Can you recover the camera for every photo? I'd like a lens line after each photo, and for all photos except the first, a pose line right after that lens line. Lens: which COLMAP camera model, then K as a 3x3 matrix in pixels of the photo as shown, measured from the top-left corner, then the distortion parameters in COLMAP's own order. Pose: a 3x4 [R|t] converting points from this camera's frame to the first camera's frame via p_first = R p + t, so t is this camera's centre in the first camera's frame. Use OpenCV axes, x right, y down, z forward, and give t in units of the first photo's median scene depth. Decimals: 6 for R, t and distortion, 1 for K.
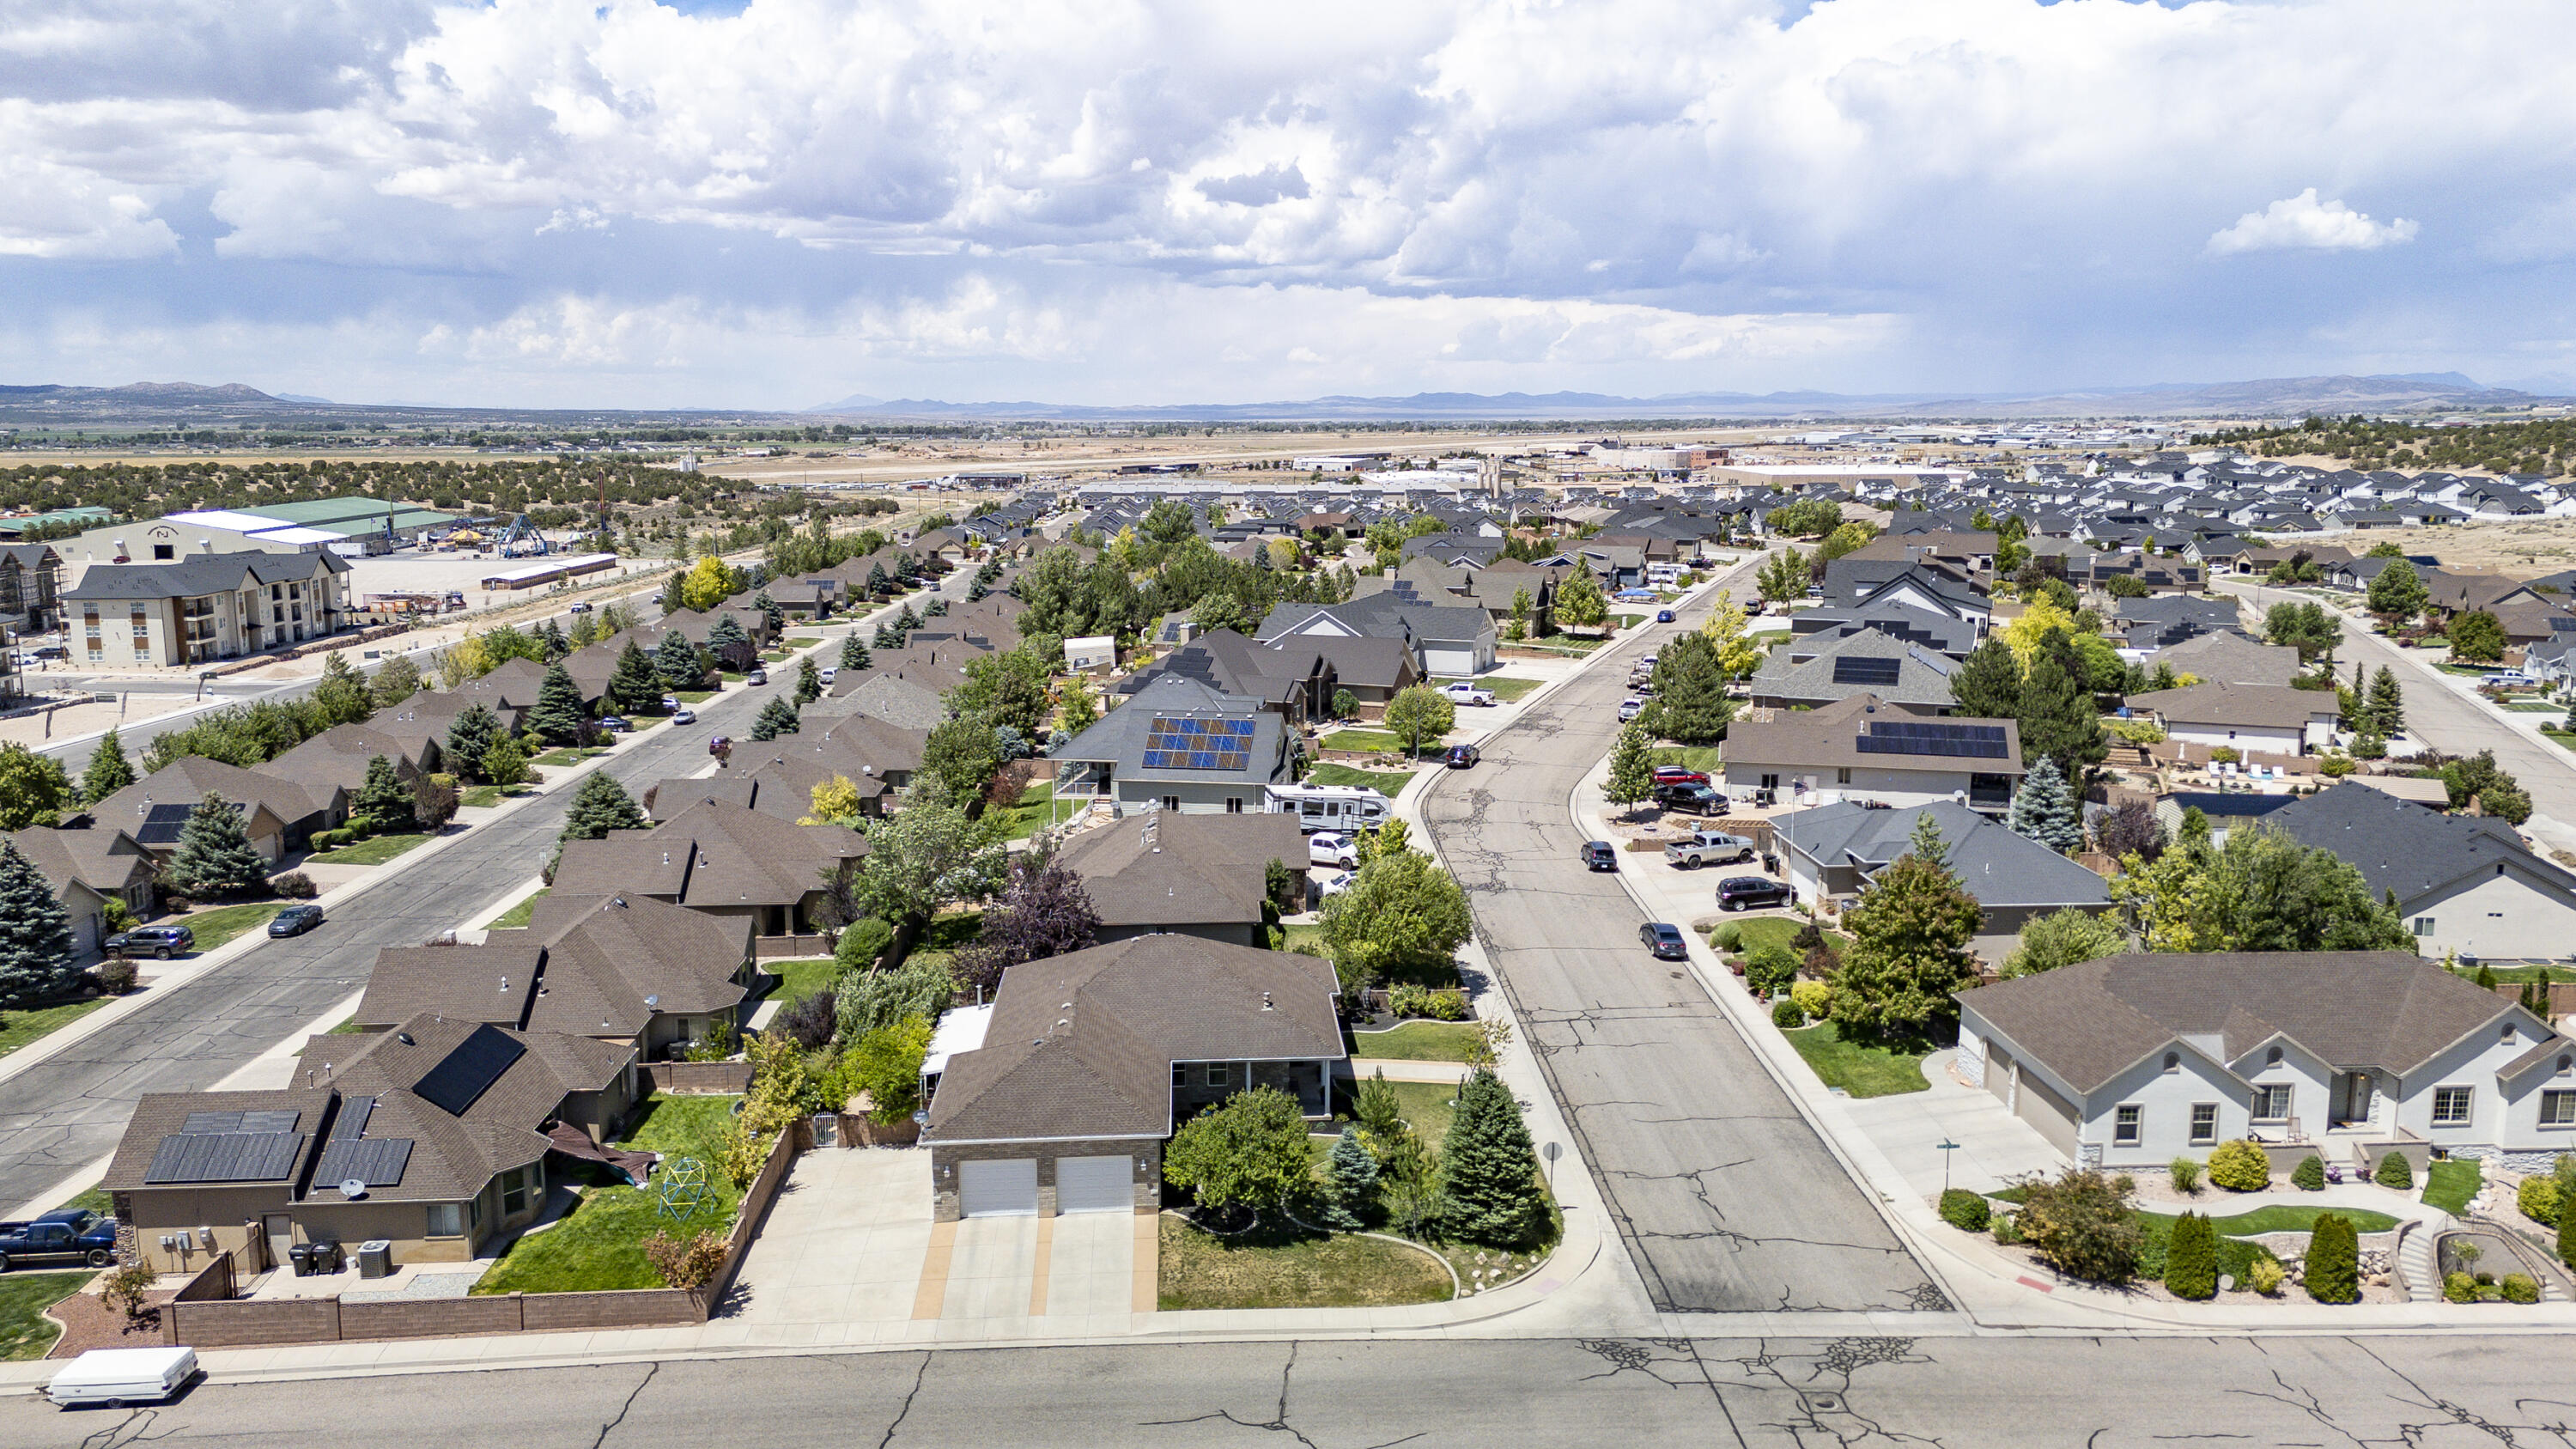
lens RADIAL K [[1892.7, 0, 1296.9], [0, 1892.7, 720.1], [0, 0, 1]] dist [0.077908, -0.063159]
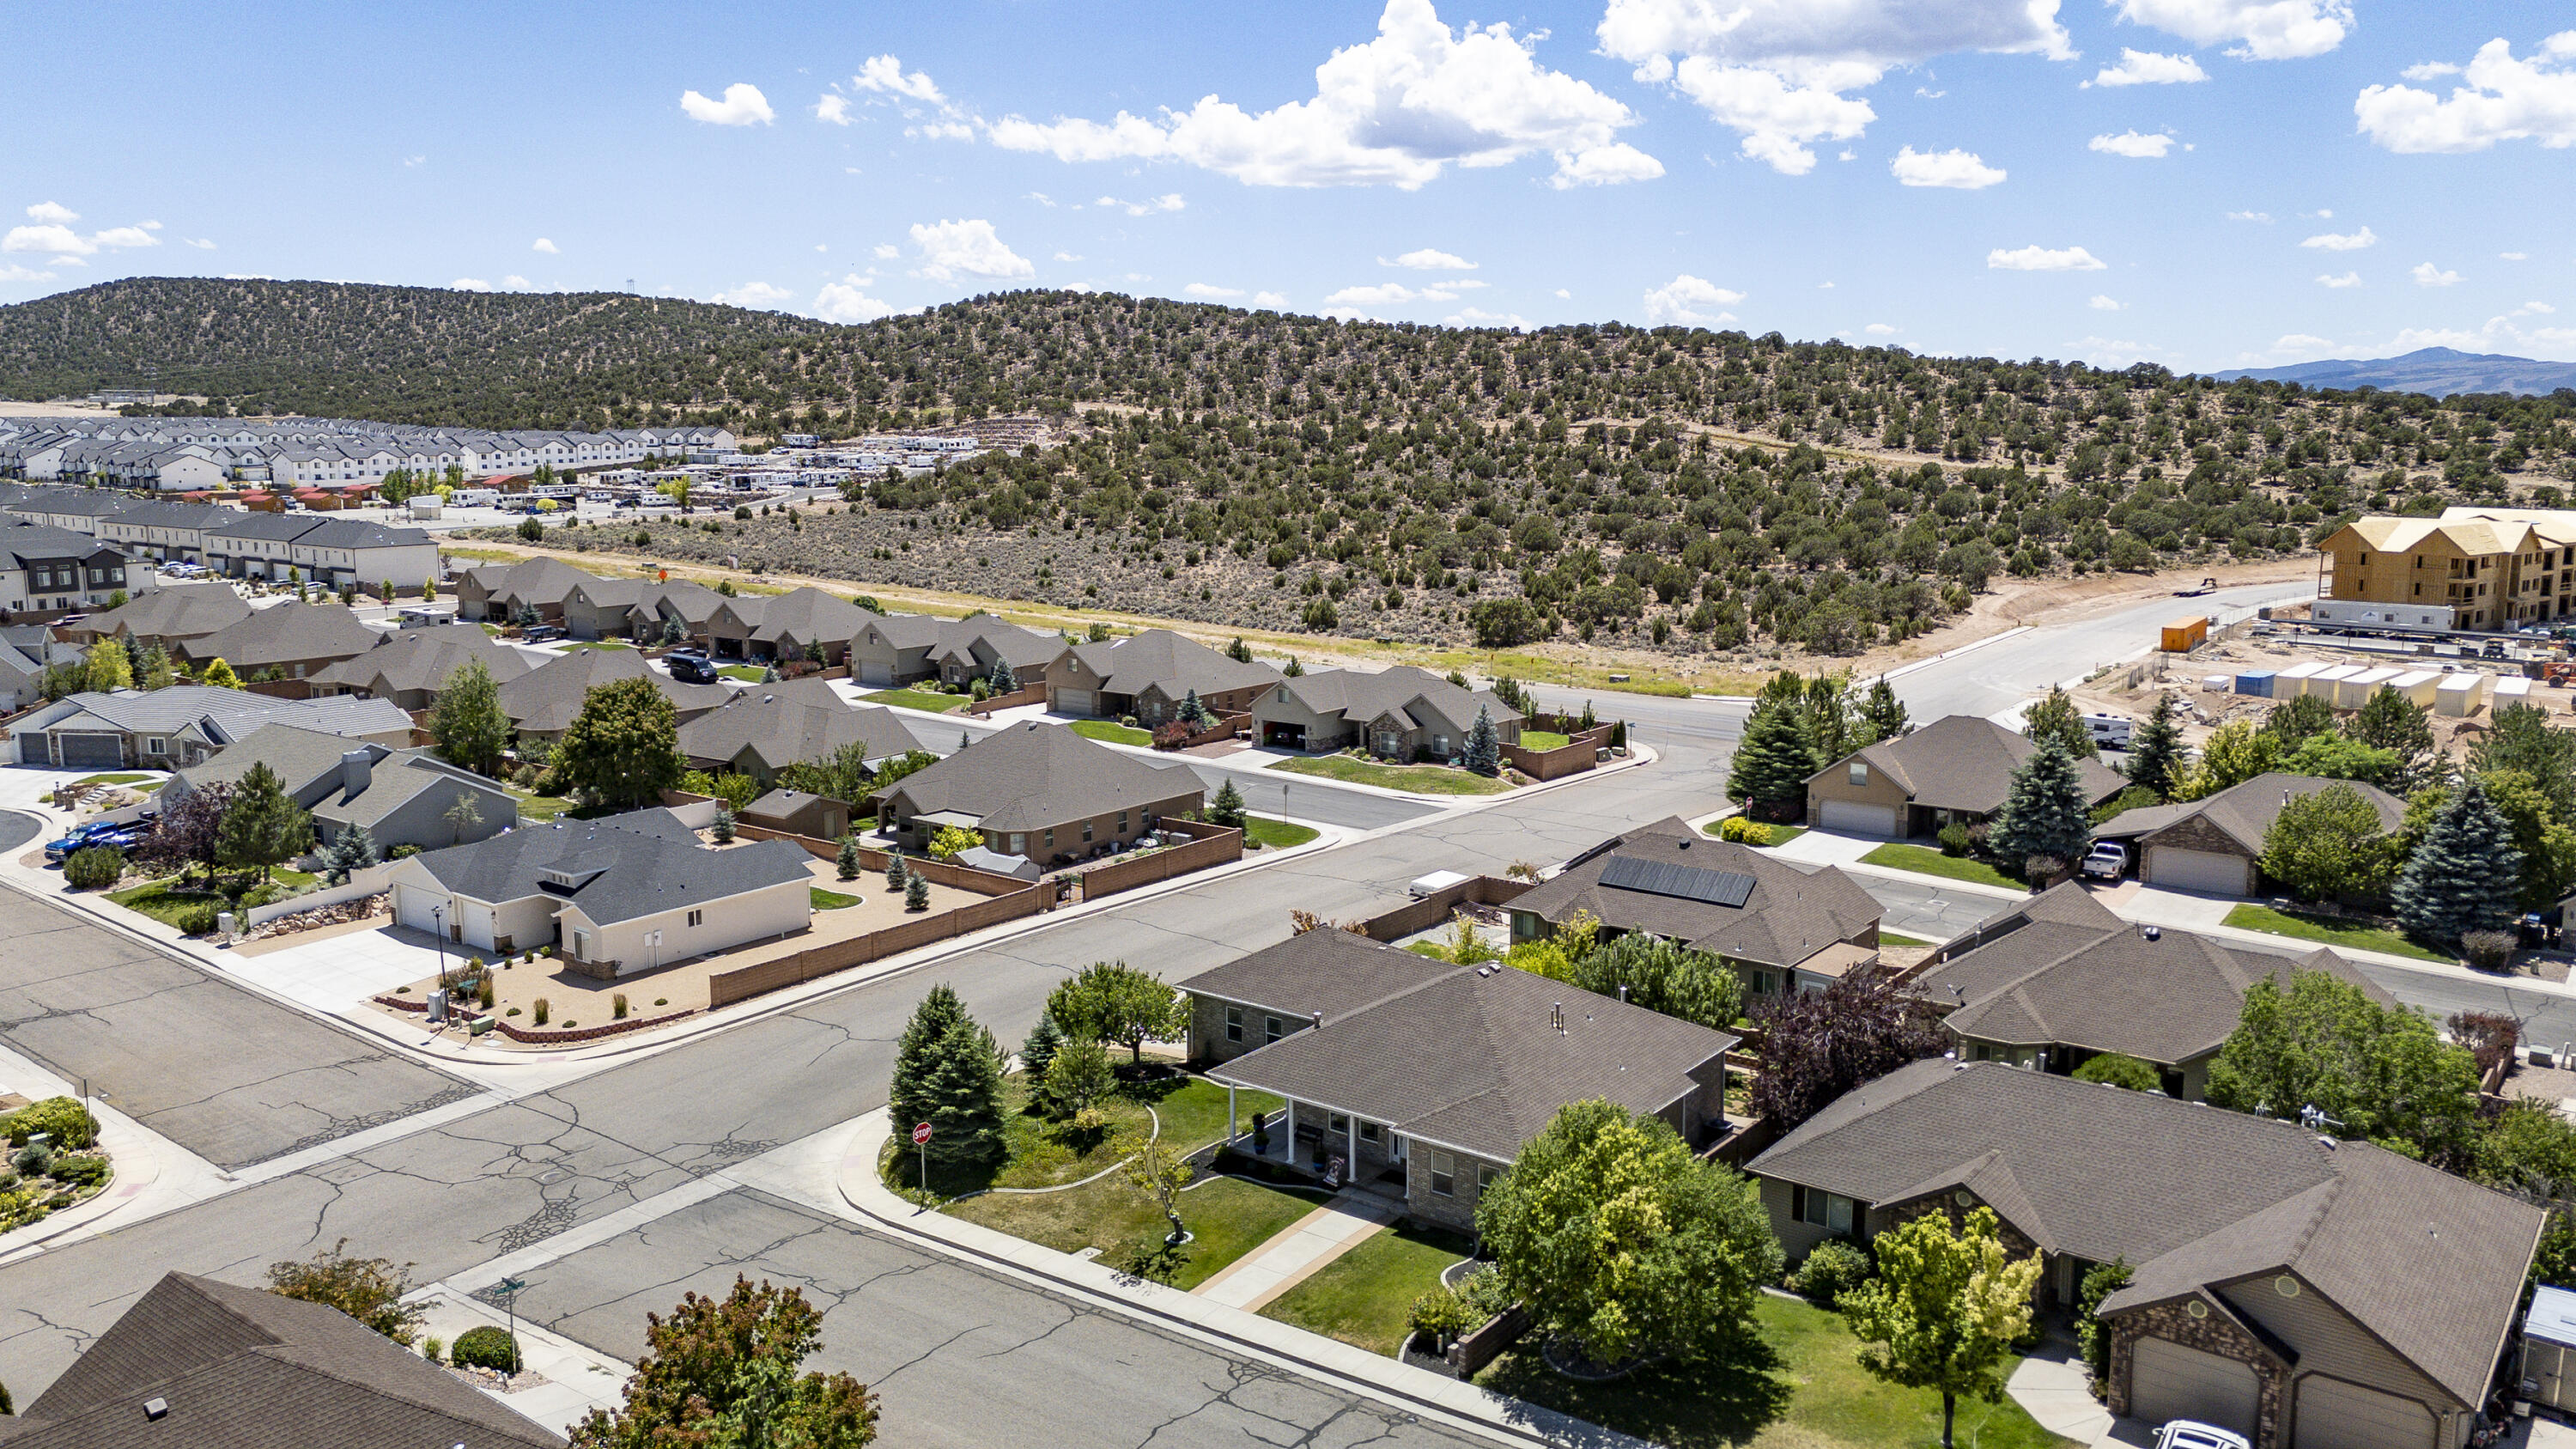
lens RADIAL K [[1856.8, 0, 1288.5], [0, 1856.8, 812.8], [0, 0, 1]] dist [0.087903, -0.066195]
pose [[-0.657878, 0.160207, -0.735887, 0.460594], [-0.119953, 0.942349, 0.312392, -0.156073], [0.743510, 0.293788, -0.600734, 1.140440]]
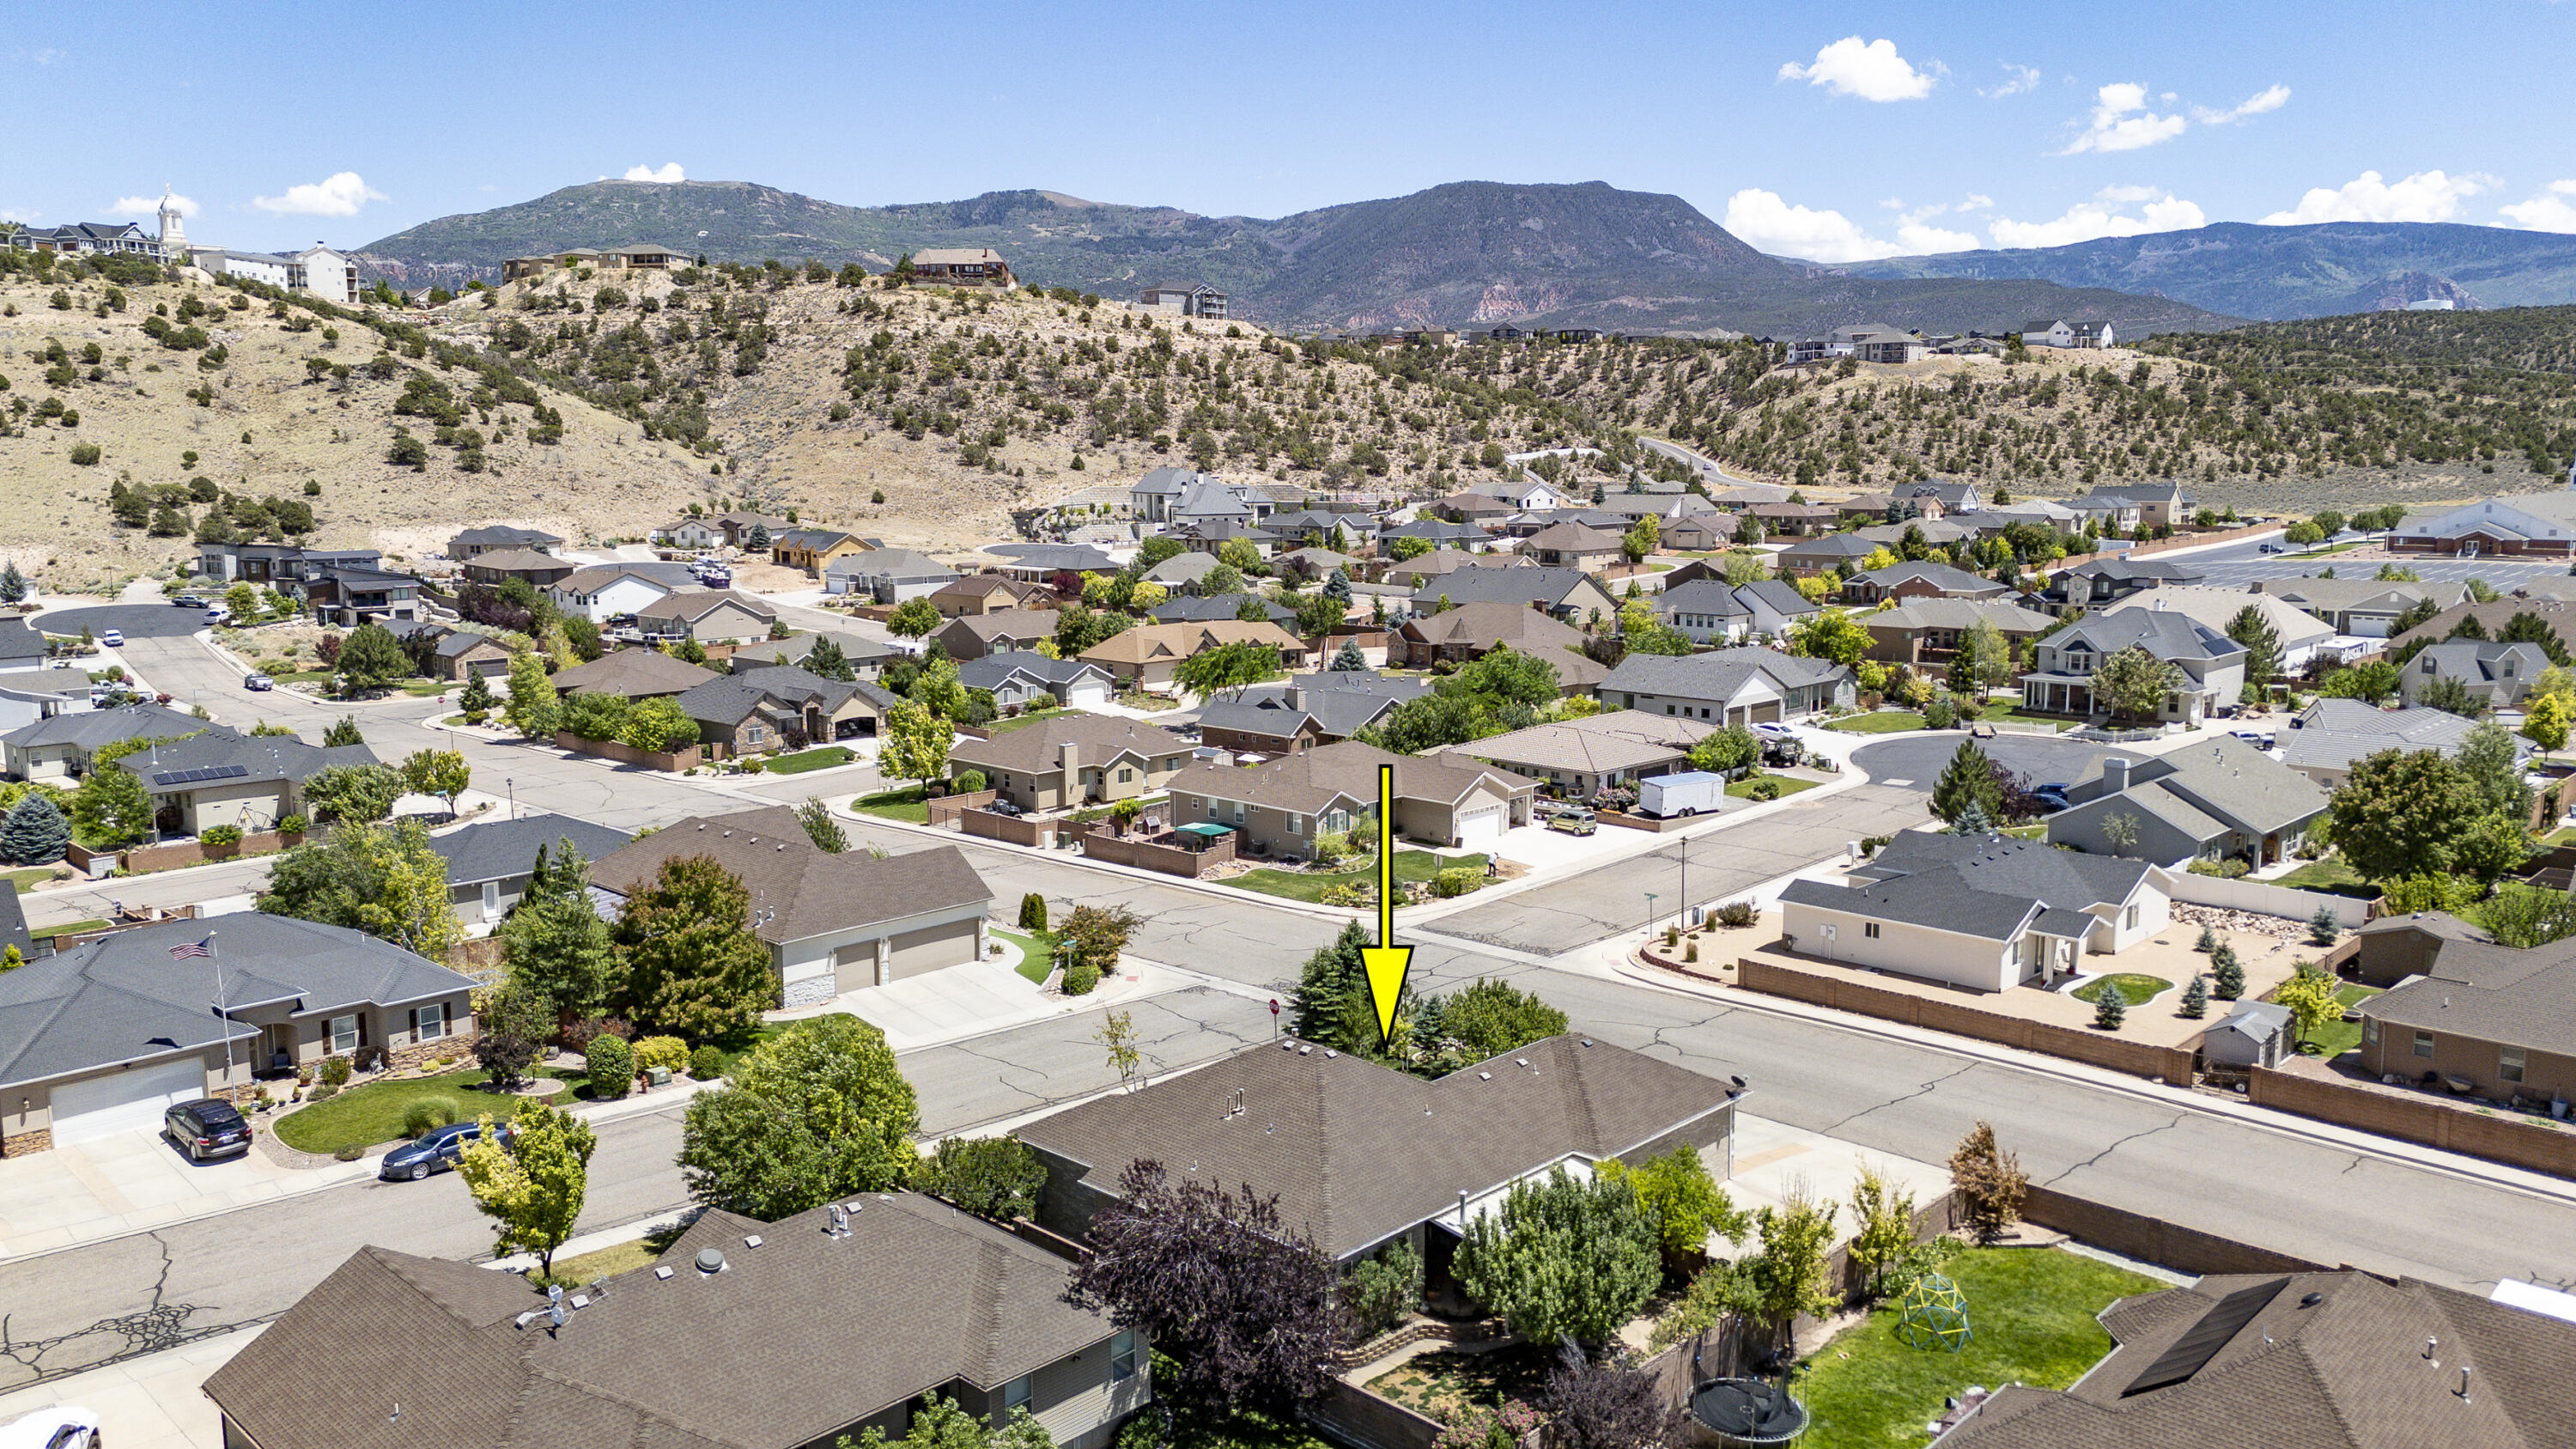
lens RADIAL K [[1908.7, 0, 1295.1], [0, 1908.7, 714.4], [0, 0, 1]] dist [0.080534, -0.077280]
pose [[-0.676310, -0.099390, 0.729881, -0.517961], [0.128913, 0.959594, 0.250122, -0.176455], [-0.725249, 0.263251, -0.636170, 1.199781]]
